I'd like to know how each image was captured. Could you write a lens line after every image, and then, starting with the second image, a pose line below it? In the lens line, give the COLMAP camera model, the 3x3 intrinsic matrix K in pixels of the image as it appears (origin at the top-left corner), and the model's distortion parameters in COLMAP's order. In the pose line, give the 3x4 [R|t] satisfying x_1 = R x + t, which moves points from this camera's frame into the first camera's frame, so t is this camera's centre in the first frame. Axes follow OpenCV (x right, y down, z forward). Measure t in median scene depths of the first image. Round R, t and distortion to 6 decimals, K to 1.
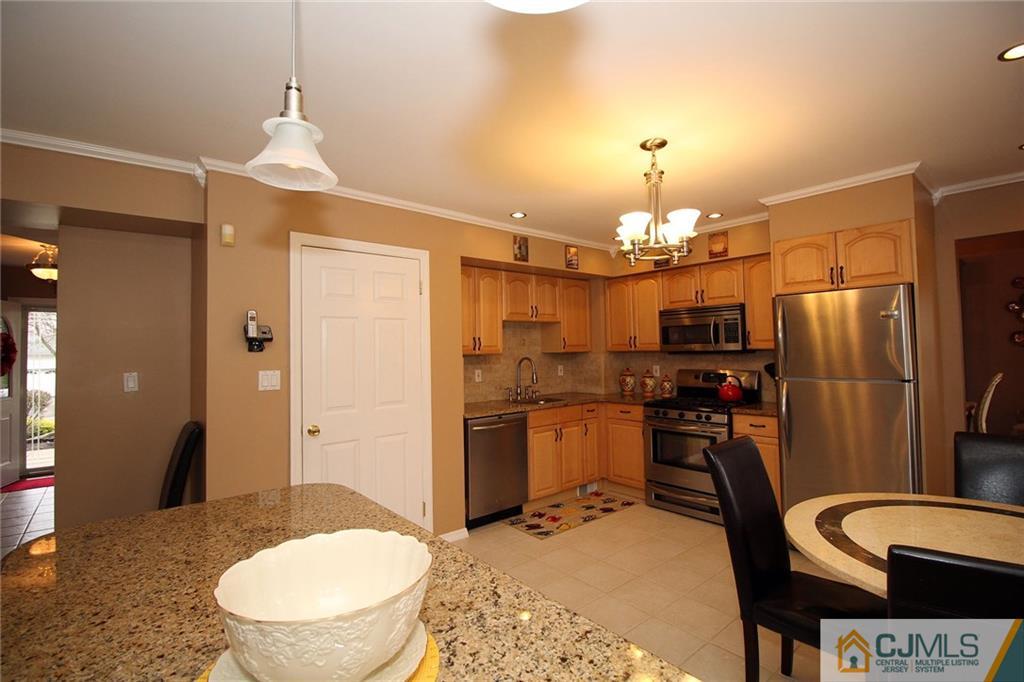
lens RADIAL K [[478.6, 0, 511.7], [0, 478.6, 332.9], [0, 0, 1]] dist [-0.005745, -0.009093]
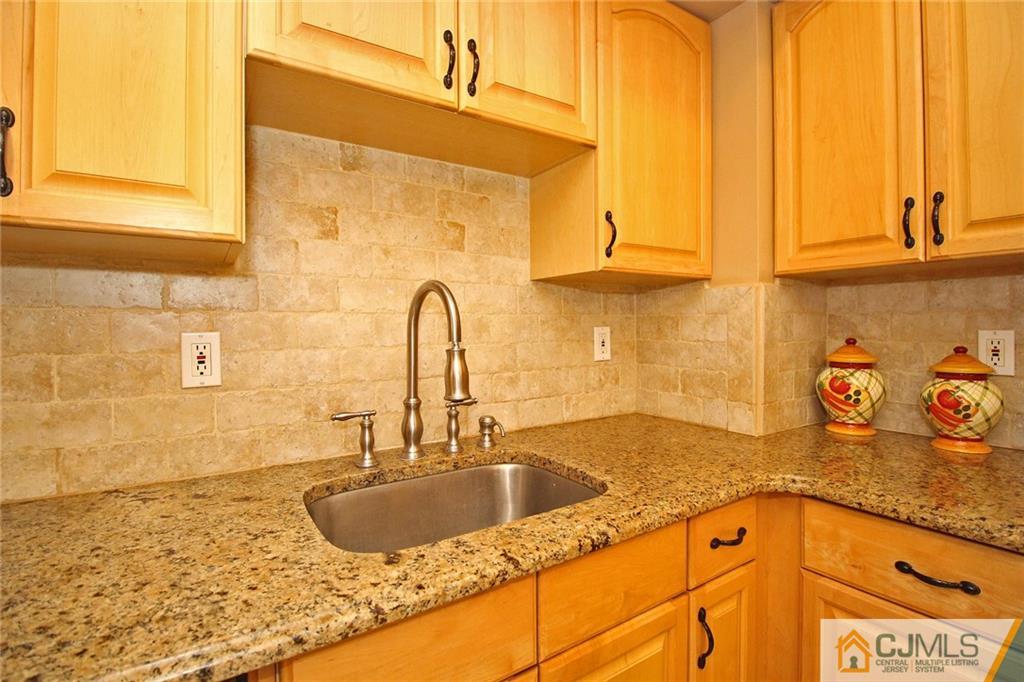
lens RADIAL K [[478.6, 0, 516.6], [0, 478.6, 331.0], [0, 0, 1]] dist [-0.005745, -0.009093]
pose [[0.991652, 0.013478, -0.128237, 0.109043], [-0.006931, 0.998656, 0.051360, 0.068980], [0.128757, -0.050042, 0.990413, 0.862495]]
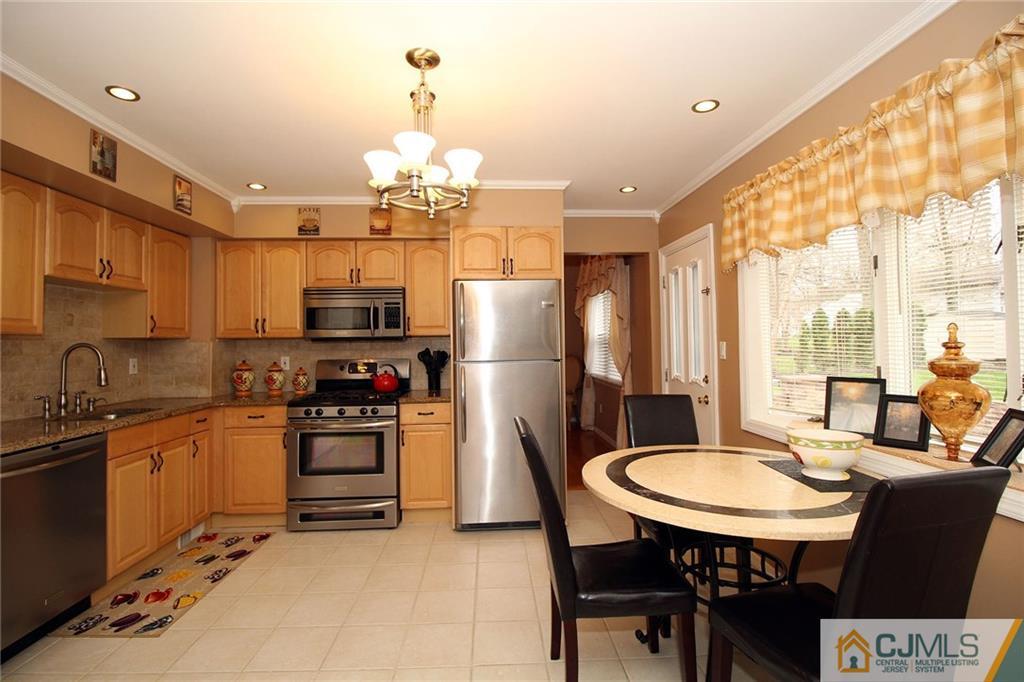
lens RADIAL K [[478.6, 0, 517.3], [0, 478.6, 332.5], [0, 0, 1]] dist [-0.005745, -0.009093]
pose [[0.600645, 0.030837, 0.798921, -0.128912], [-0.028418, 0.999448, -0.017212, 0.035839], [-0.799011, -0.012365, 0.601190, 0.233648]]
